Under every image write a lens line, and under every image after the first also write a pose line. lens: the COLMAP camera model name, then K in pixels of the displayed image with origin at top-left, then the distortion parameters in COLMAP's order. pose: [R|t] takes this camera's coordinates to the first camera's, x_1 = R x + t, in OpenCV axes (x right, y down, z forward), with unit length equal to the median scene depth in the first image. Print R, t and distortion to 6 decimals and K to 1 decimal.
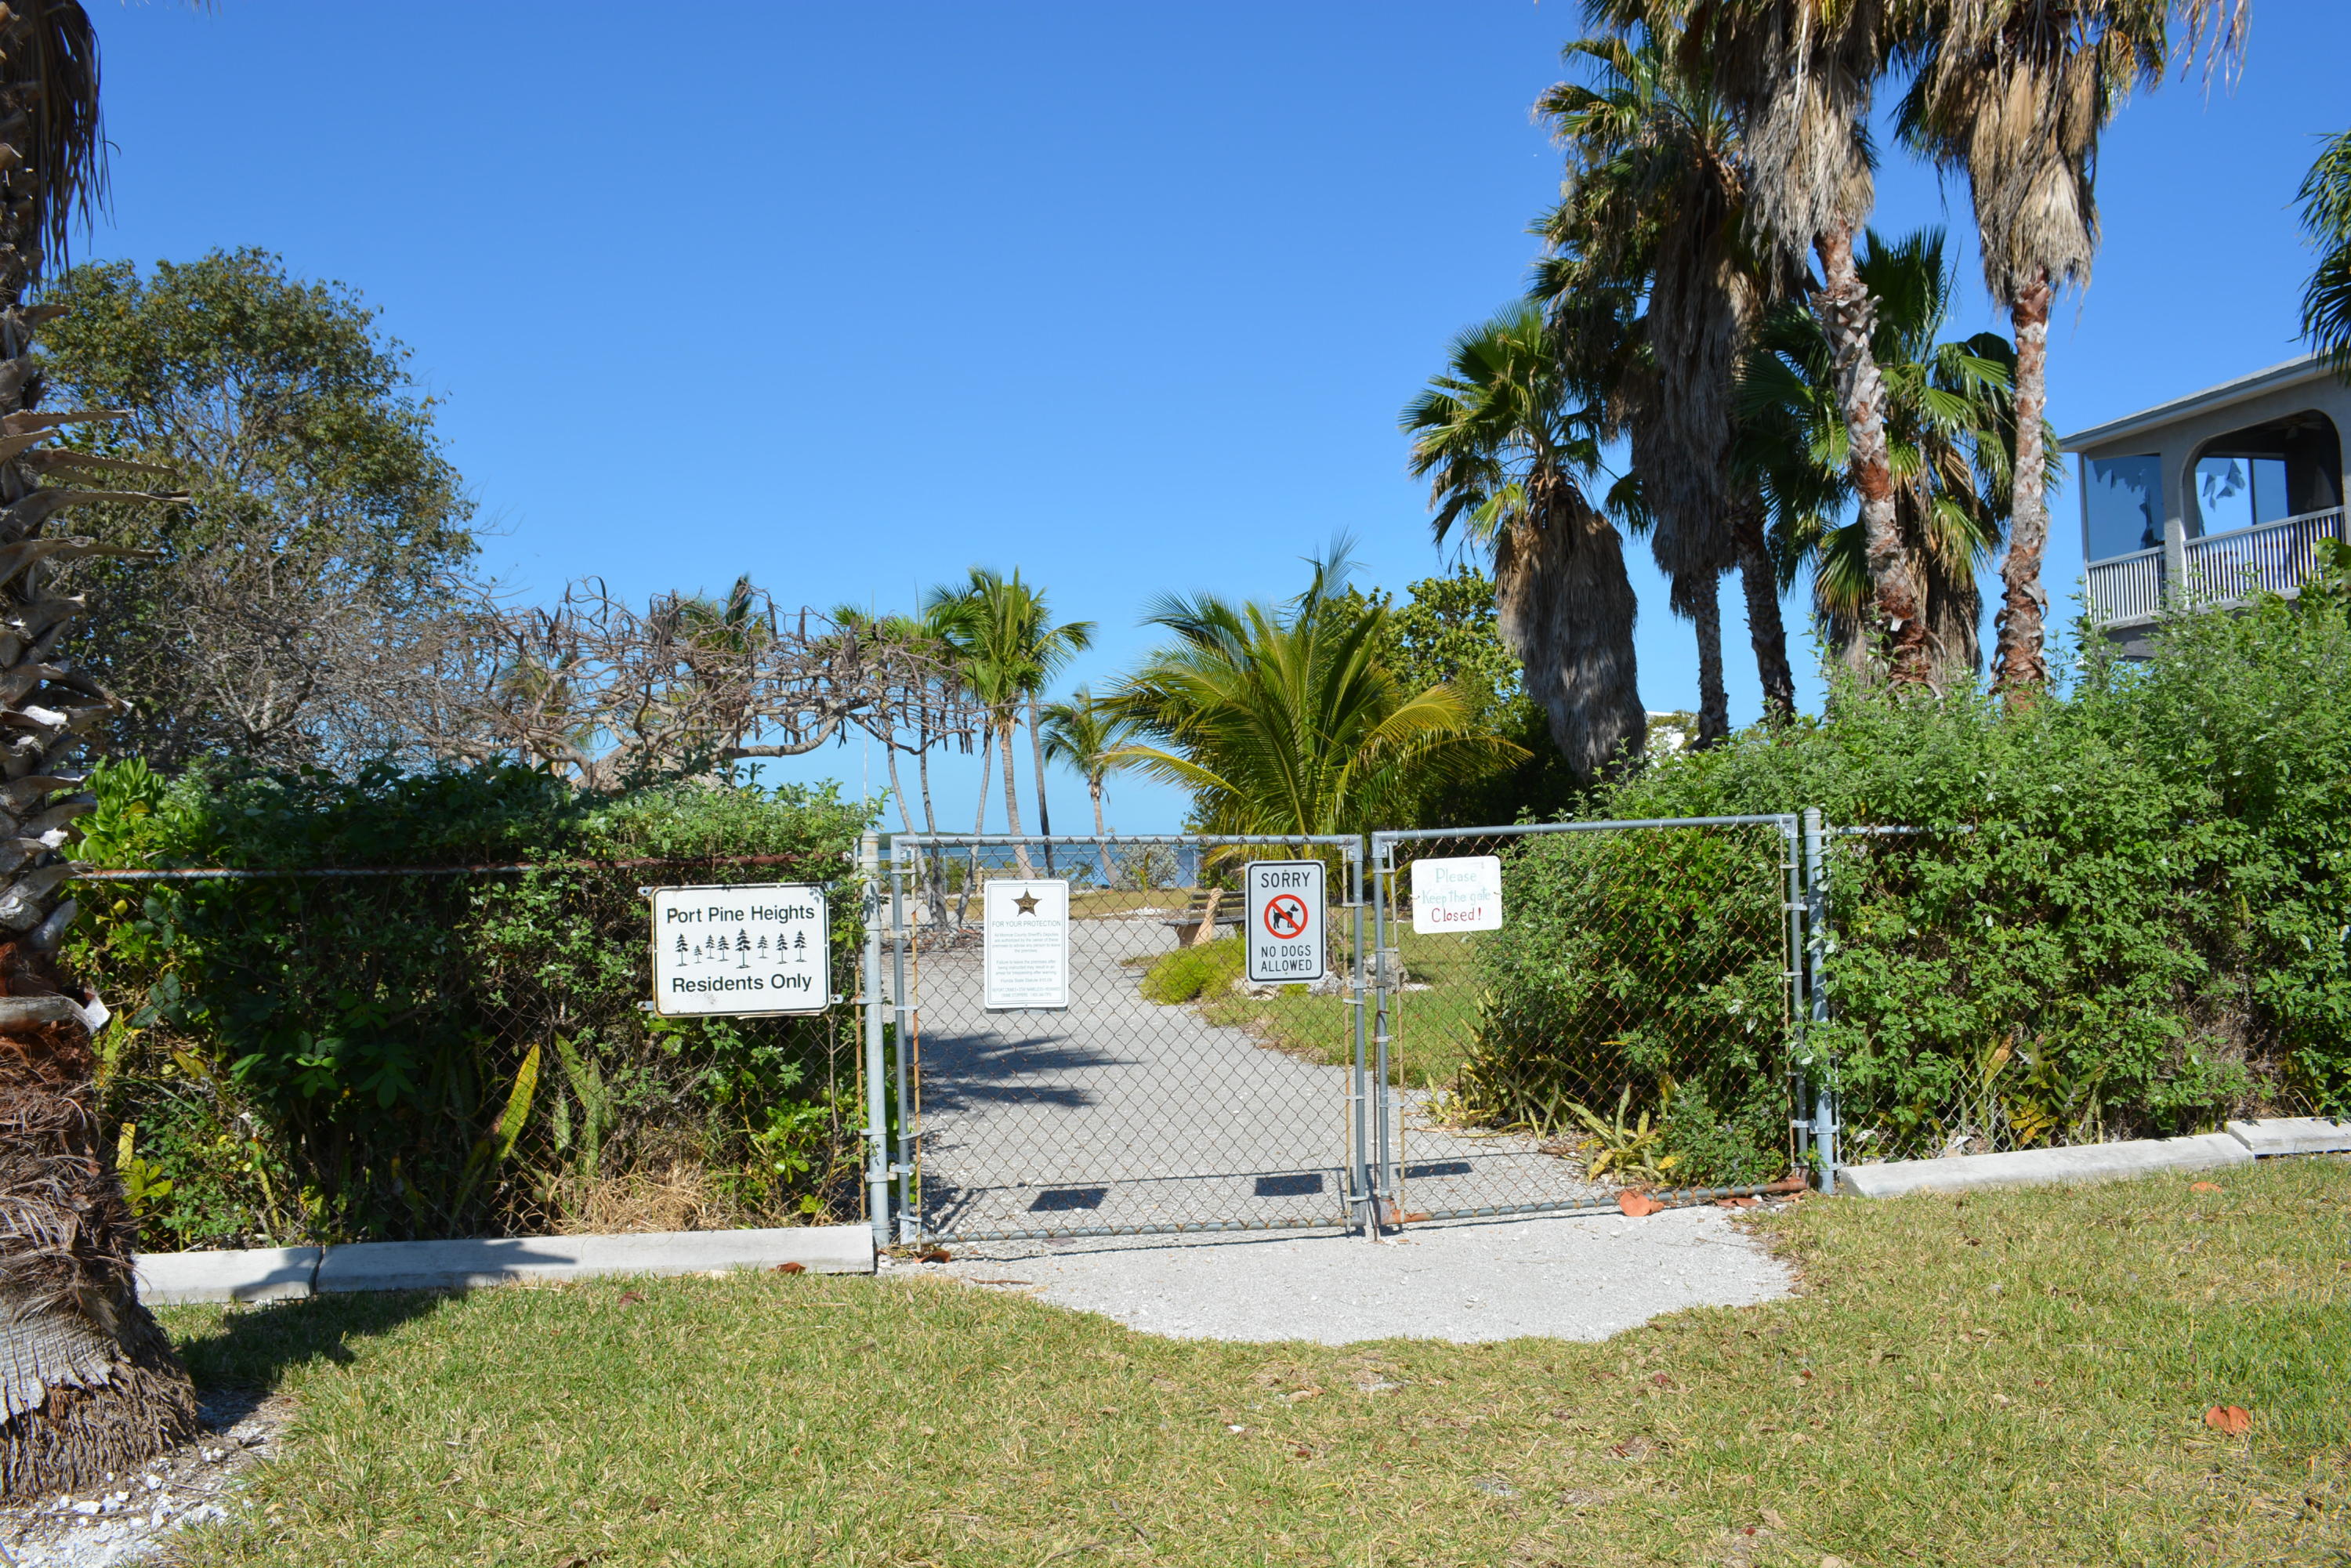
lens RADIAL K [[1848.2, 0, 1156.4], [0, 1848.2, 805.4], [0, 0, 1]] dist [-0.084148, 0.012092]
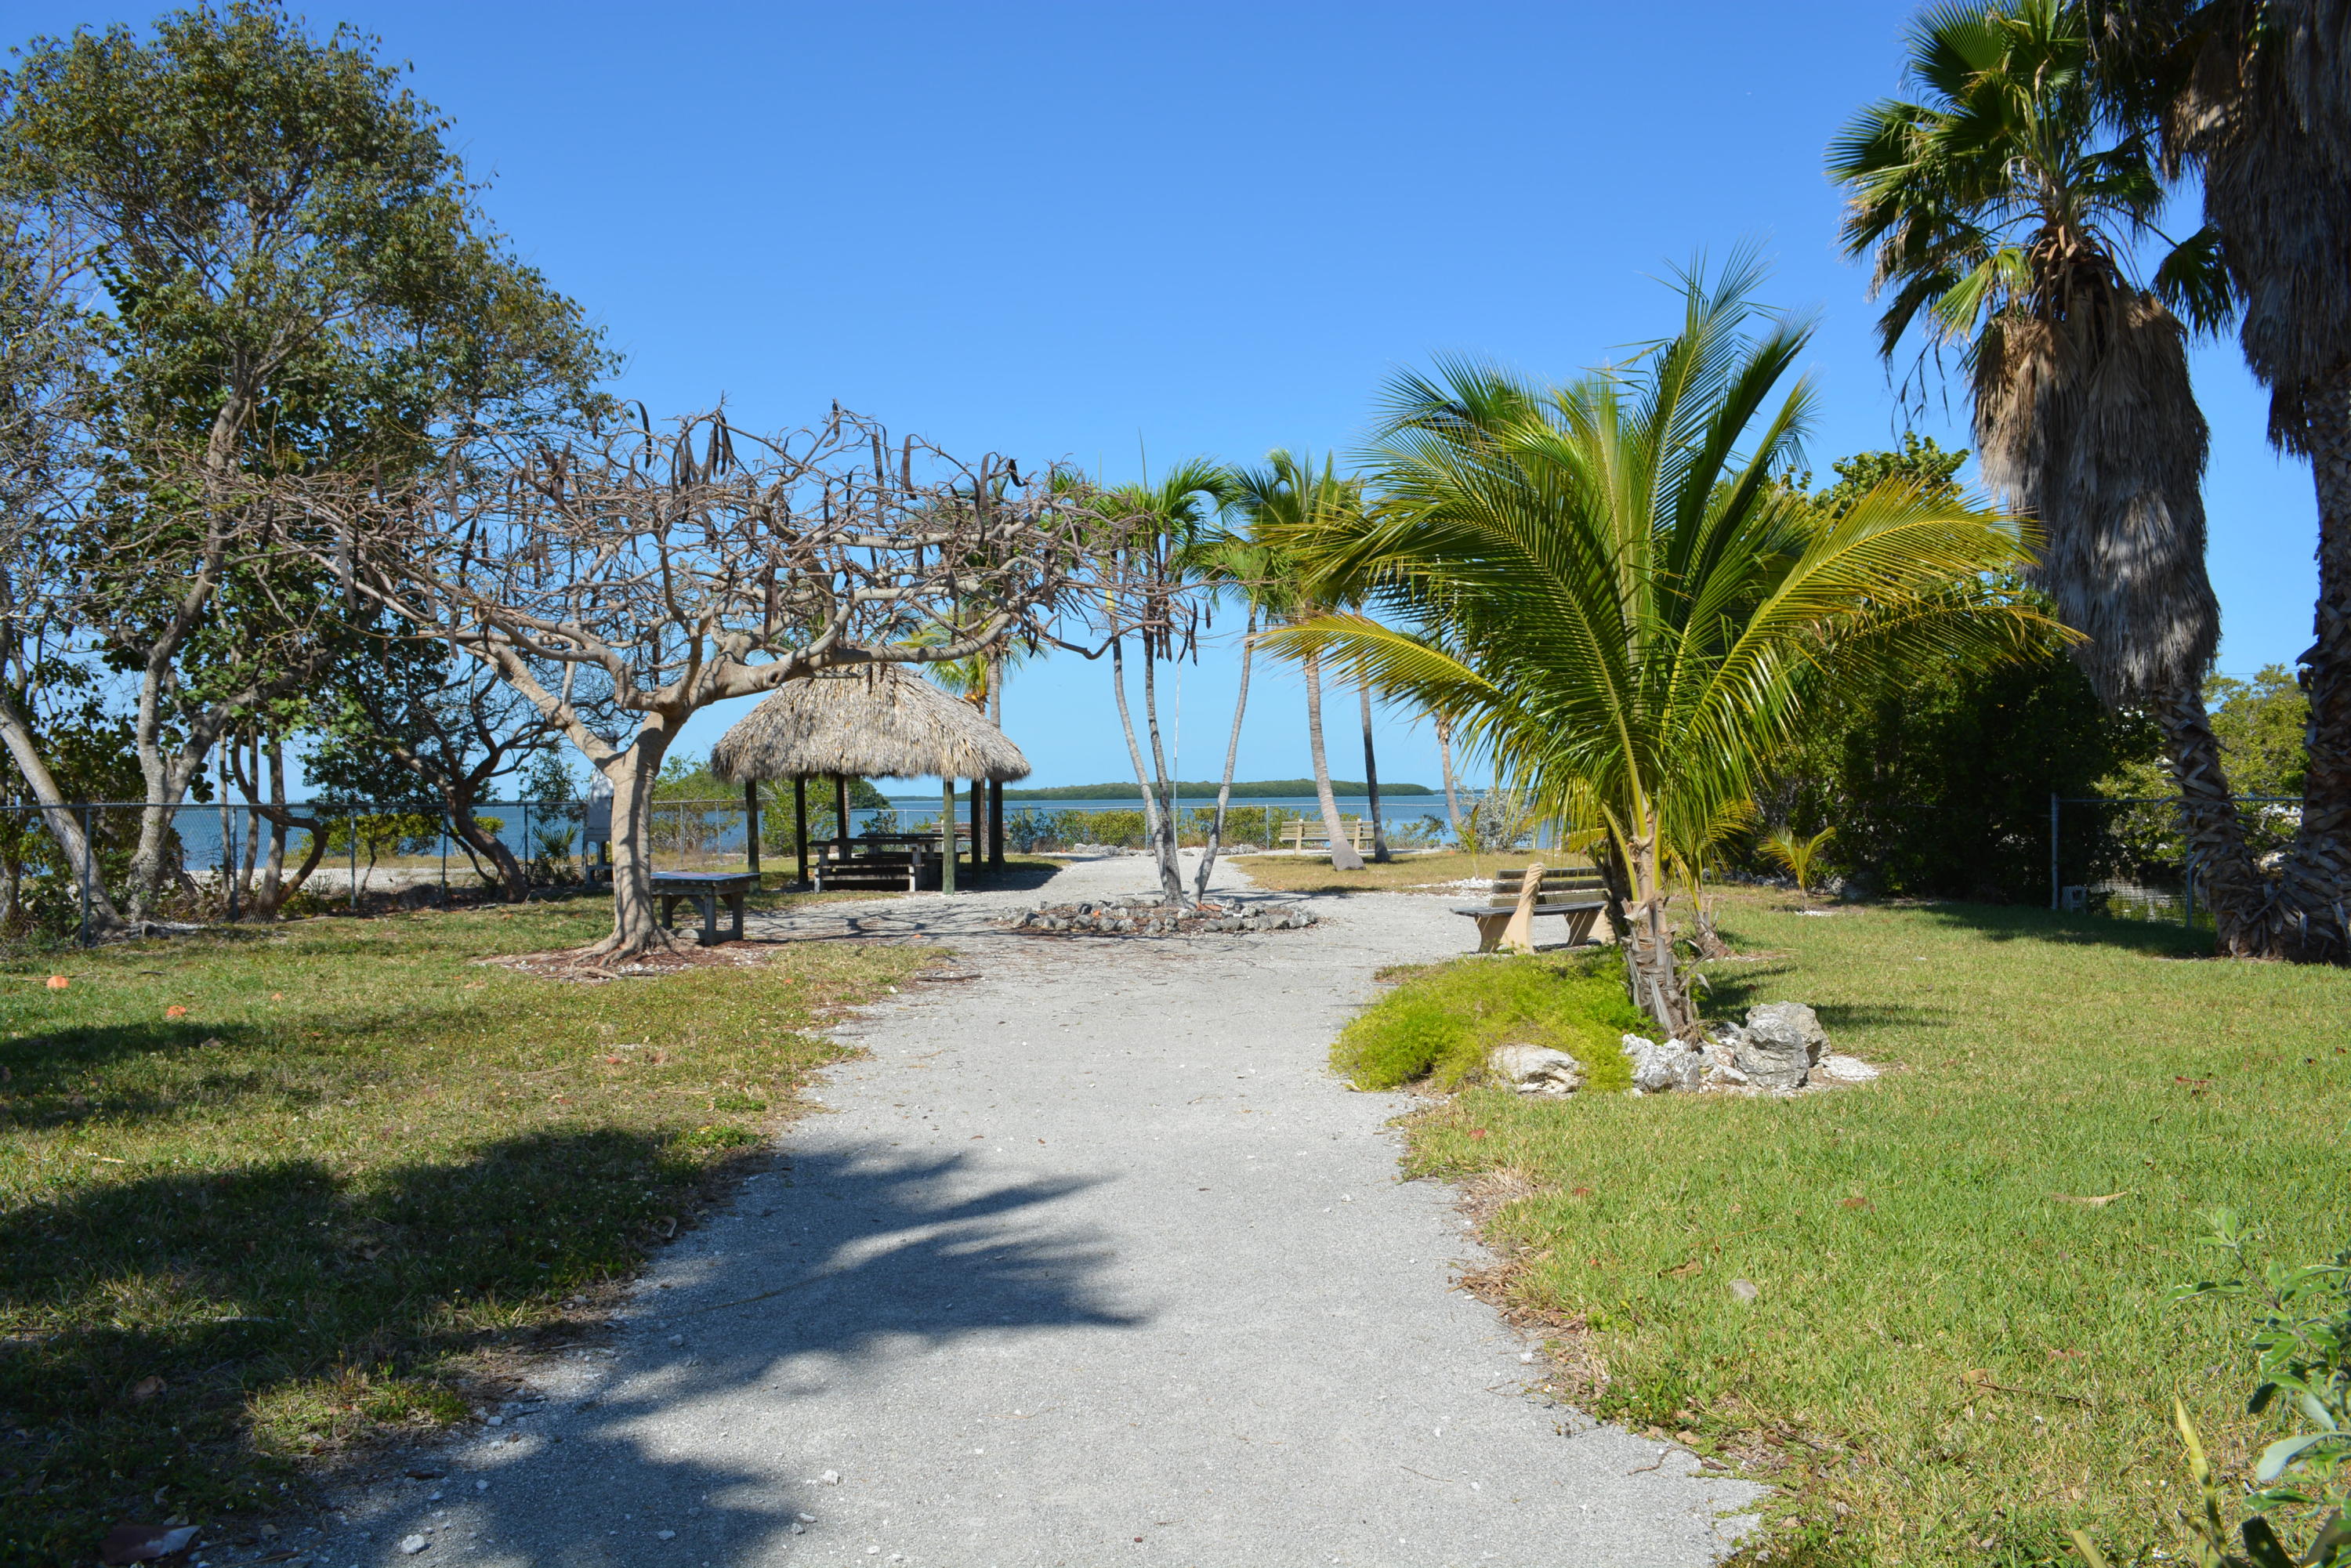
lens RADIAL K [[1848.2, 0, 1156.4], [0, 1848.2, 805.4], [0, 0, 1]] dist [-0.084148, 0.012092]
pose [[0.976848, 0.022365, -0.212763, 0.039910], [-0.016481, 0.999432, 0.029391, 0.006189], [0.213299, -0.025204, 0.976662, 0.308049]]
